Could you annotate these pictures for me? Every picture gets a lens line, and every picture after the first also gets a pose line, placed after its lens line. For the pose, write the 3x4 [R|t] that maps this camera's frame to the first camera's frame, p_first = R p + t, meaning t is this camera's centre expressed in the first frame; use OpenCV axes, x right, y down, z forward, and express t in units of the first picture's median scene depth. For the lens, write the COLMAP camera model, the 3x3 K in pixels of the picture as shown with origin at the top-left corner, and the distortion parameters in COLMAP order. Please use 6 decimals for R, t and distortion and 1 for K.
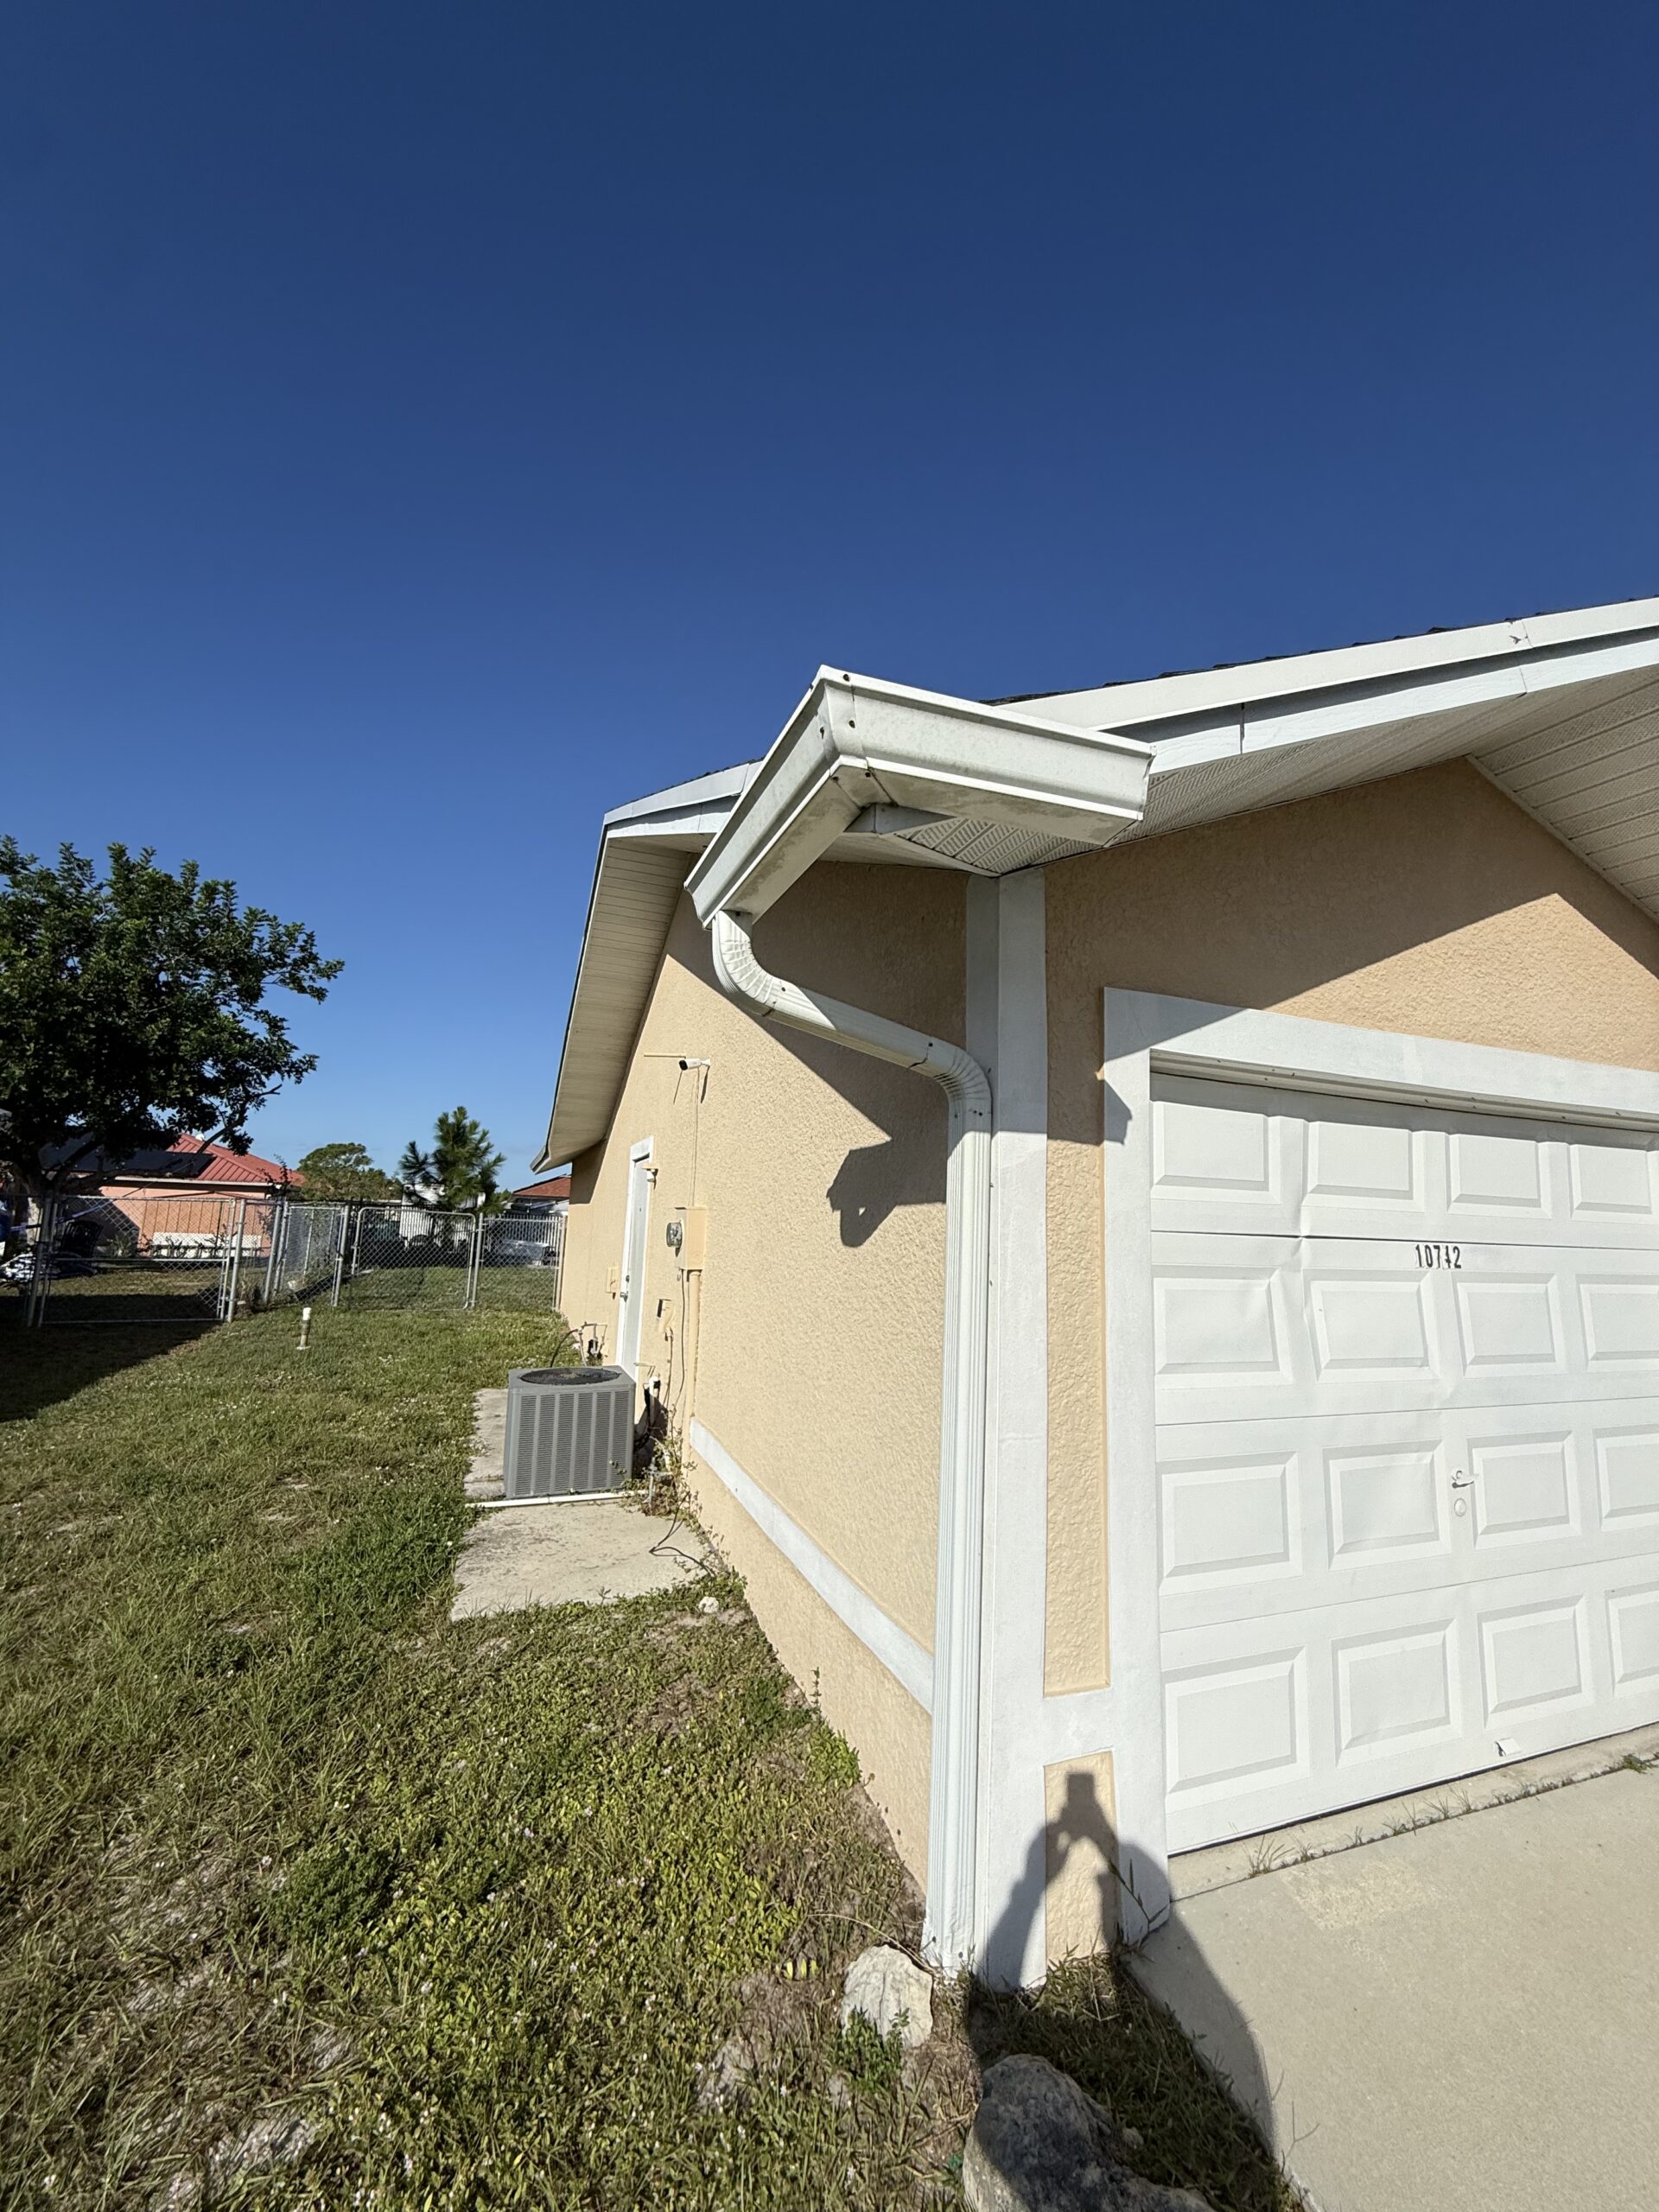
lens RADIAL K [[881.9, 0, 825.5], [0, 881.9, 1099.1], [0, 0, 1]] dist [-0.000235, -0.000032]
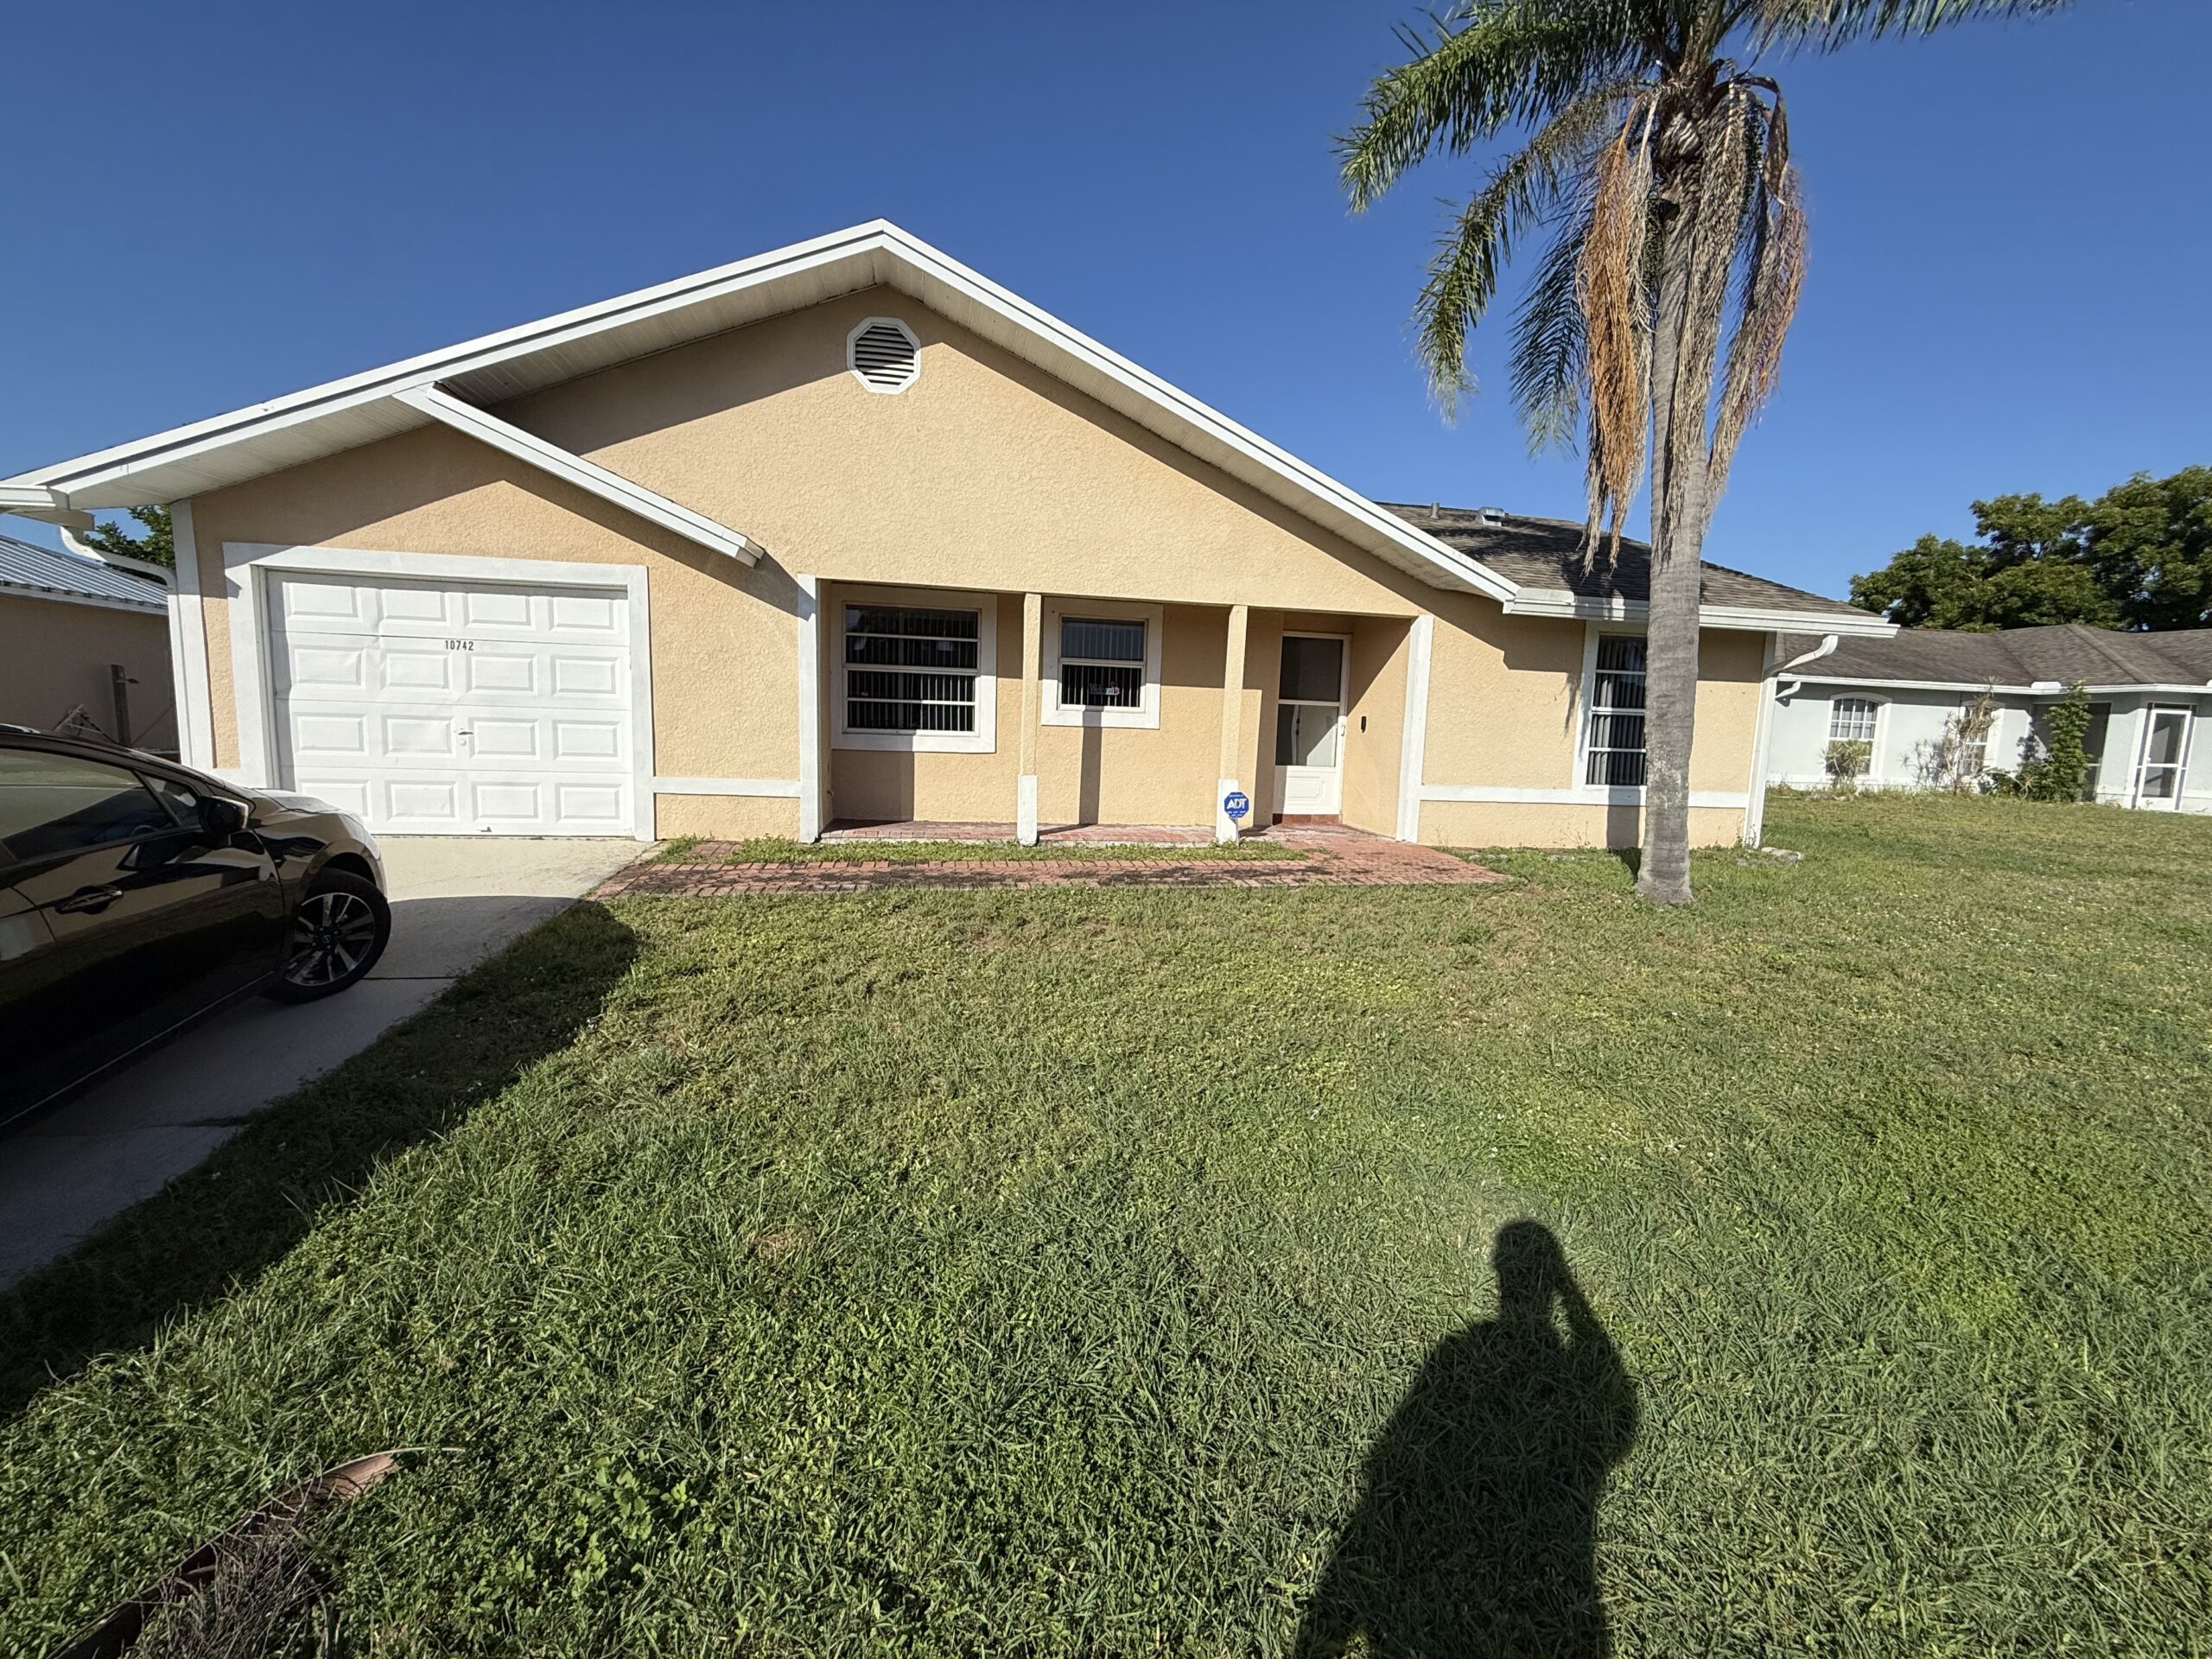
lens RADIAL K [[881.9, 0, 1100.6], [0, 881.9, 826.4], [0, 0, 1]] dist [-0.000235, -0.000032]
pose [[0.982274, 0.019727, -0.186409, 3.157708], [0.026908, 0.969309, 0.244370, 0.125371], [0.185508, -0.245054, 0.951596, -1.213762]]
